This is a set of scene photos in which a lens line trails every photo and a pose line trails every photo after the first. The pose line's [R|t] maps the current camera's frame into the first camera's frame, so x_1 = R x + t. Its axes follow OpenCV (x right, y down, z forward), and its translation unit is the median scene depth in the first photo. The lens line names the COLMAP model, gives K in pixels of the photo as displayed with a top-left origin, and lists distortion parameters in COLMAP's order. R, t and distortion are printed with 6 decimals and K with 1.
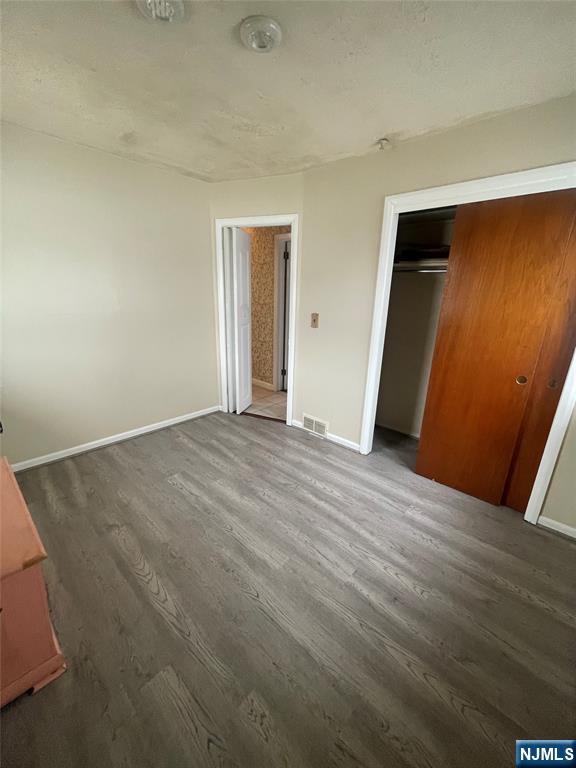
lens RADIAL K [[311.3, 0, 288.2], [0, 311.3, 383.9], [0, 0, 1]] dist [-0.002437, -0.001024]
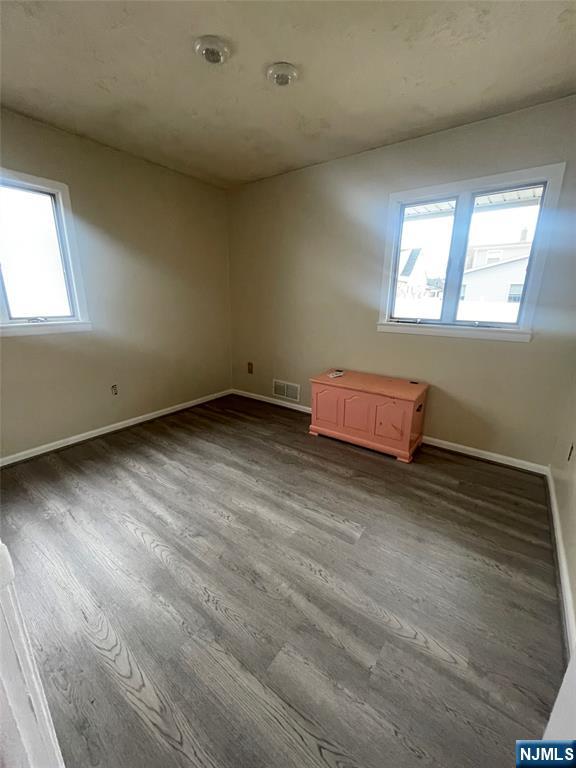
lens RADIAL K [[311.3, 0, 288.1], [0, 311.3, 382.6], [0, 0, 1]] dist [-0.002437, -0.001024]
pose [[-0.992792, -0.007153, -0.119637, -0.149446], [-0.069774, 0.846110, 0.528422, -0.428442], [0.097446, 0.532961, -0.840510, 1.701265]]
